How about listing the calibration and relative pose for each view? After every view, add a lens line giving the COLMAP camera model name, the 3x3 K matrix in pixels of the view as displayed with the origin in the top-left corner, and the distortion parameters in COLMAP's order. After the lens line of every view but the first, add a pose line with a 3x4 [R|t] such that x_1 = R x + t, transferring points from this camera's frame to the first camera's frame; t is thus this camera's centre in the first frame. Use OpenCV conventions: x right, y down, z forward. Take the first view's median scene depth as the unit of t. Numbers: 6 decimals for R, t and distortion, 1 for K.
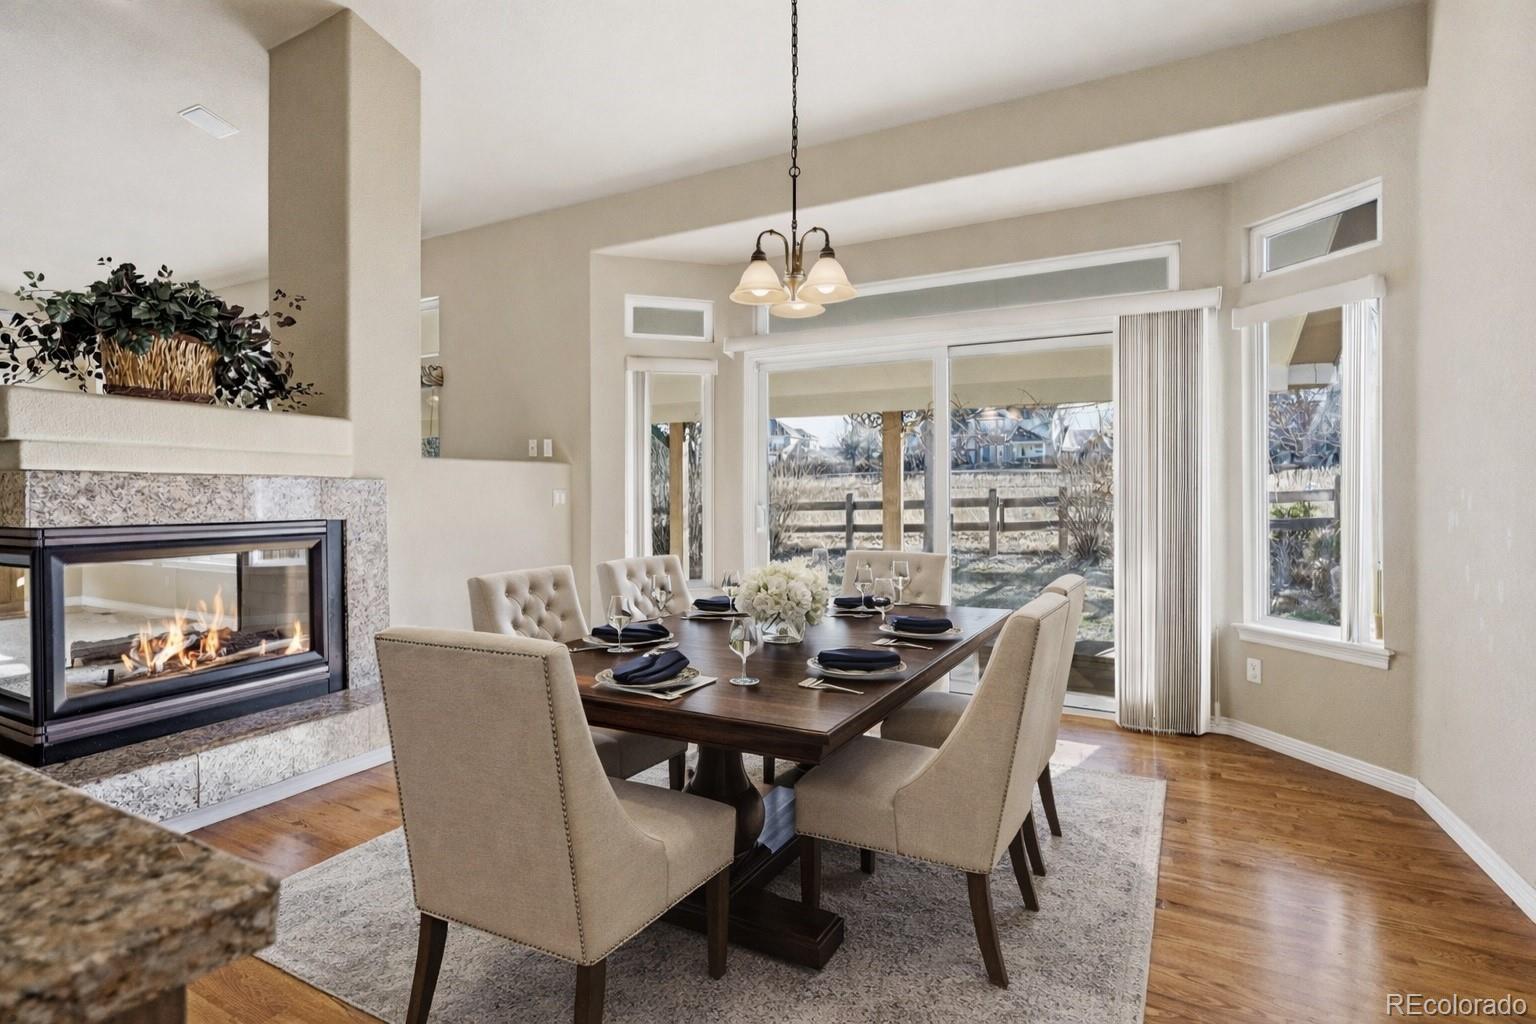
lens RADIAL K [[706.9, 0, 773.0], [0, 706.9, 505.0], [0, 0, 1]] dist [0.010349, -0.000975]
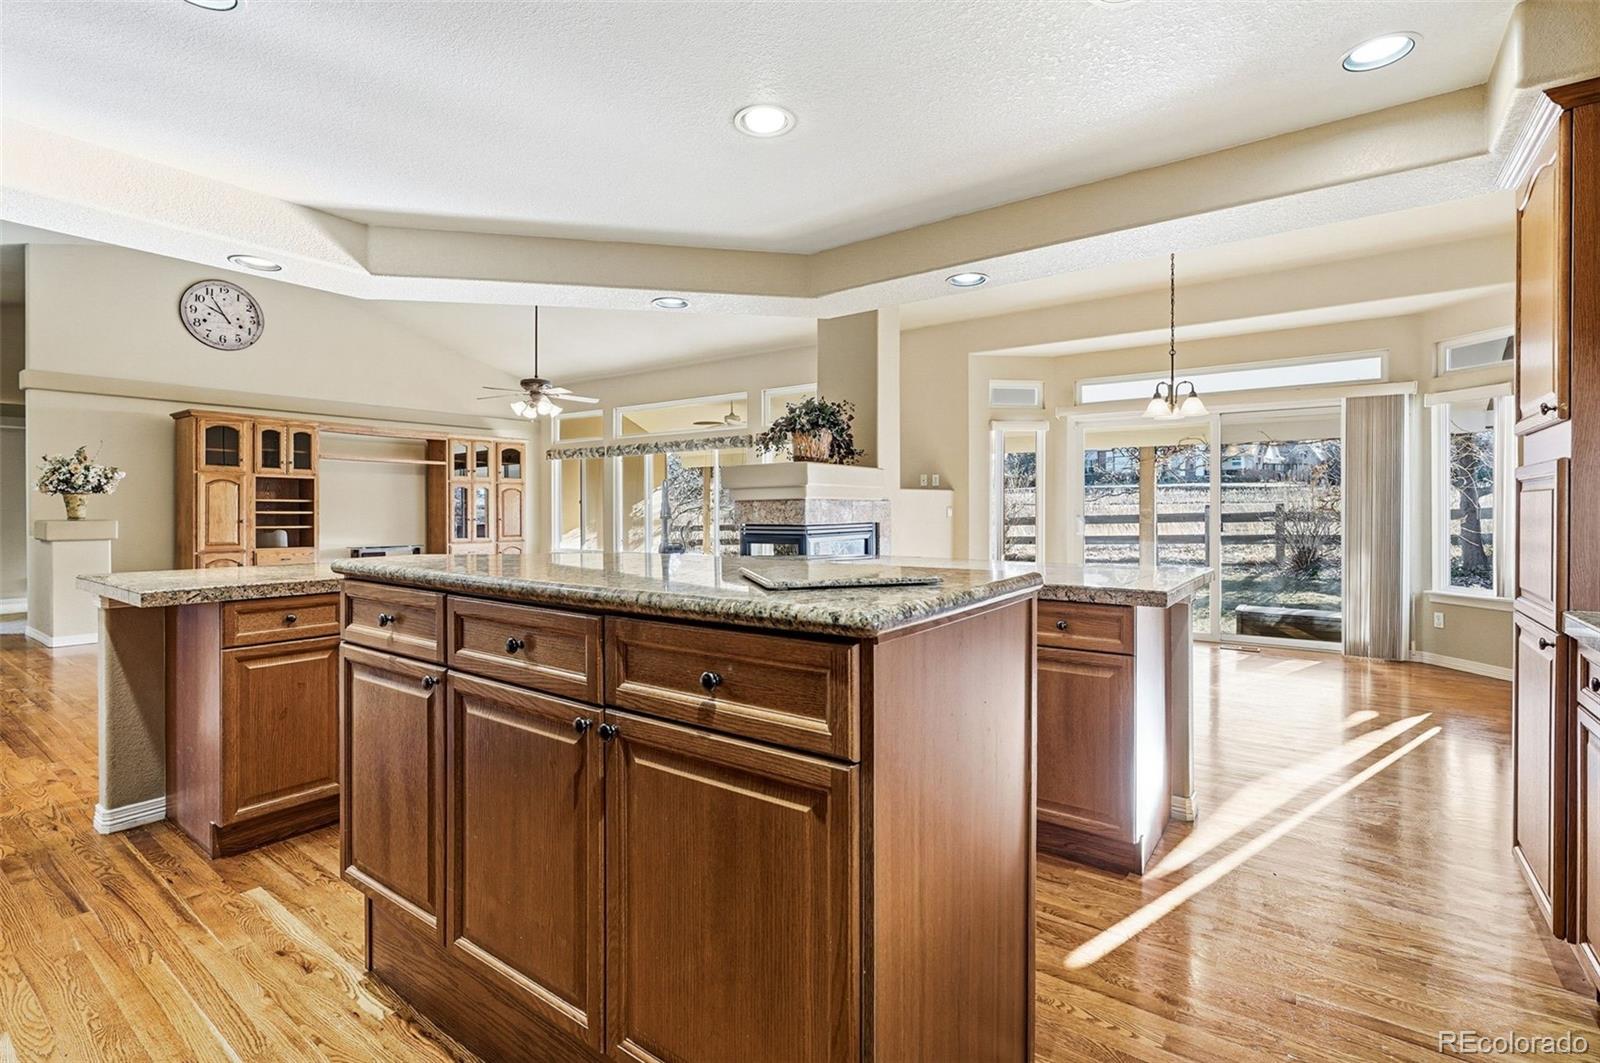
lens RADIAL K [[736.4, 0, 795.8], [0, 736.4, 524.4], [0, 0, 1]] dist [0.010349, -0.000975]
pose [[0.985037, 0.004338, -0.172290, -0.340257], [-0.003672, 0.999985, 0.004180, 0.011625], [0.172306, -0.003485, 0.985037, -0.657073]]
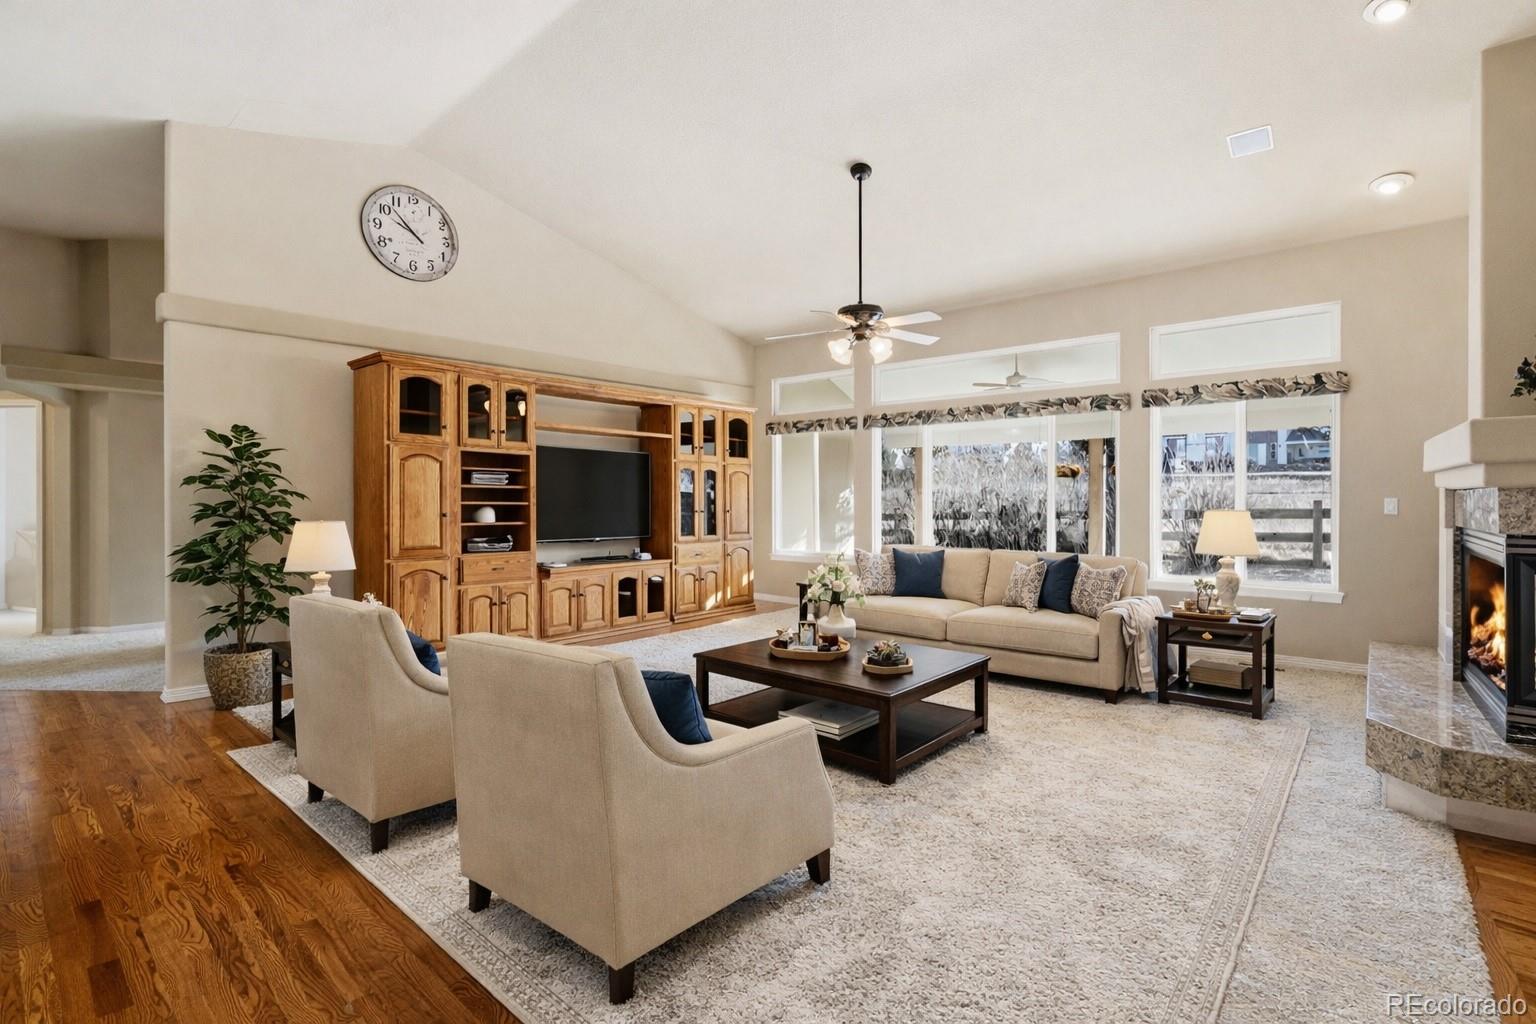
lens RADIAL K [[706.9, 0, 776.3], [0, 706.9, 489.5], [0, 0, 1]] dist [0.010349, -0.000975]
pose [[0.968482, 0.003196, -0.249061, -1.083336], [-0.009834, 0.999629, -0.025410, 0.000489], [0.248887, 0.027059, 0.968154, -0.170648]]
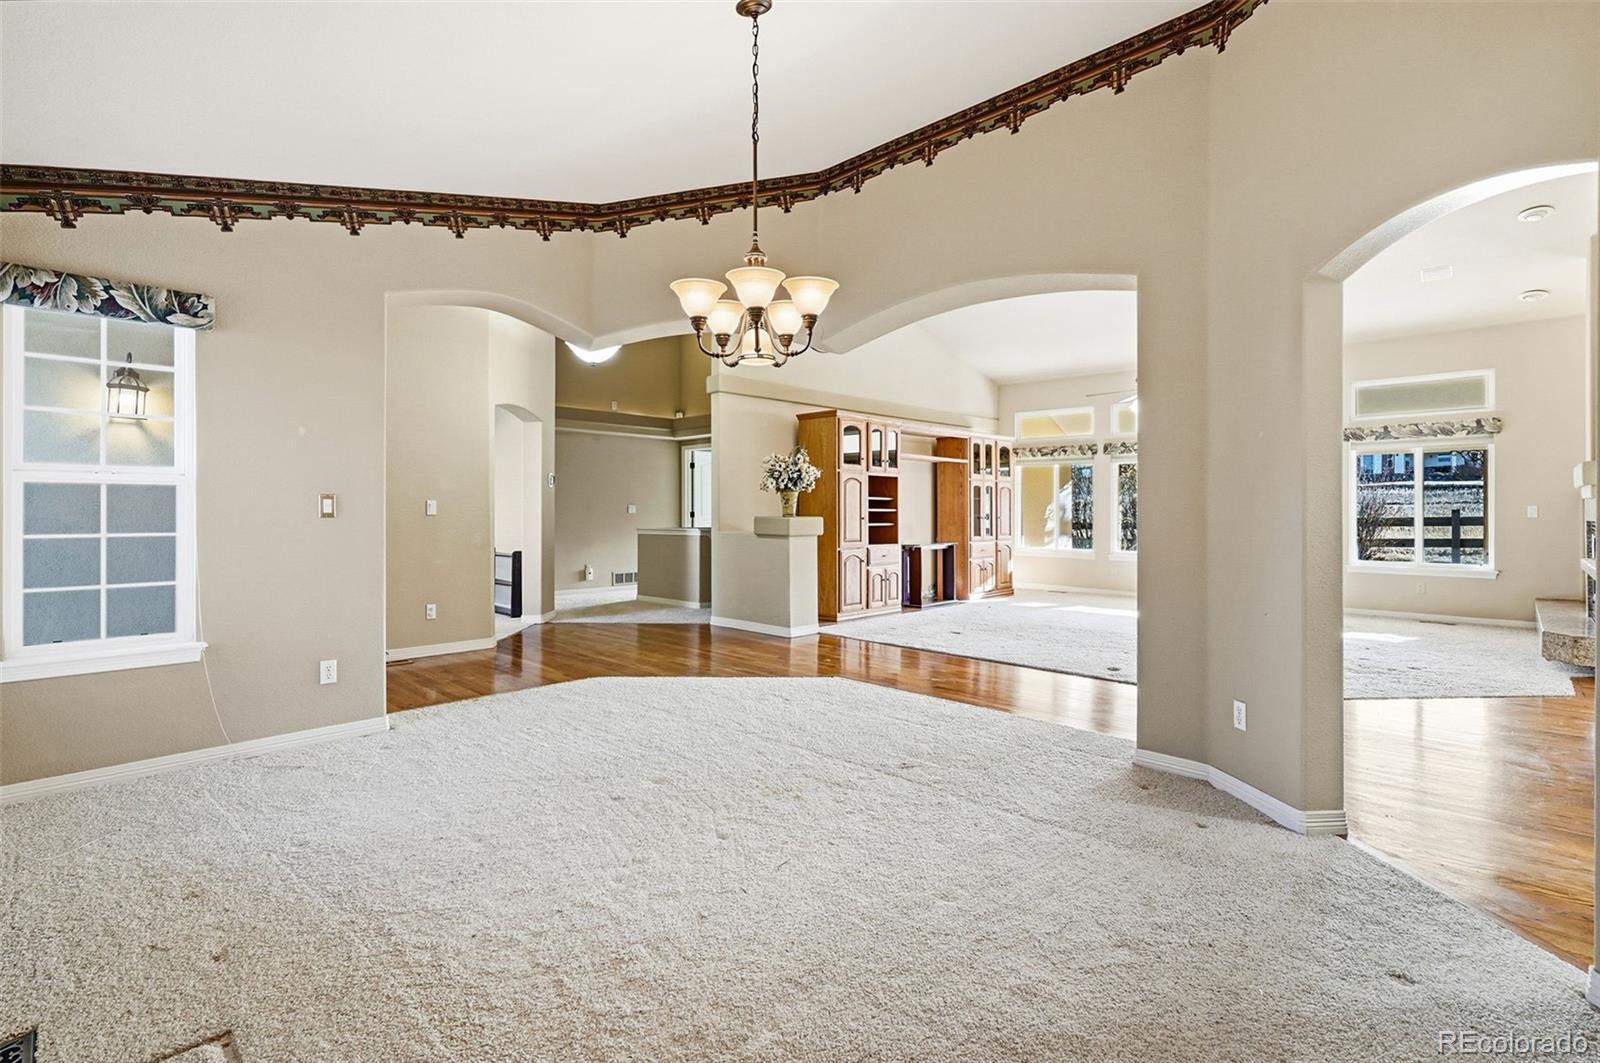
lens RADIAL K [[736.4, 0, 819.7], [0, 736.4, 503.2], [0, 0, 1]] dist [0.010349, -0.000975]
pose [[0.957417, 0.001353, -0.288706, -1.471703], [-0.008238, 0.999710, -0.022634, 0.021036], [0.288592, 0.024049, 0.957150, -0.897528]]
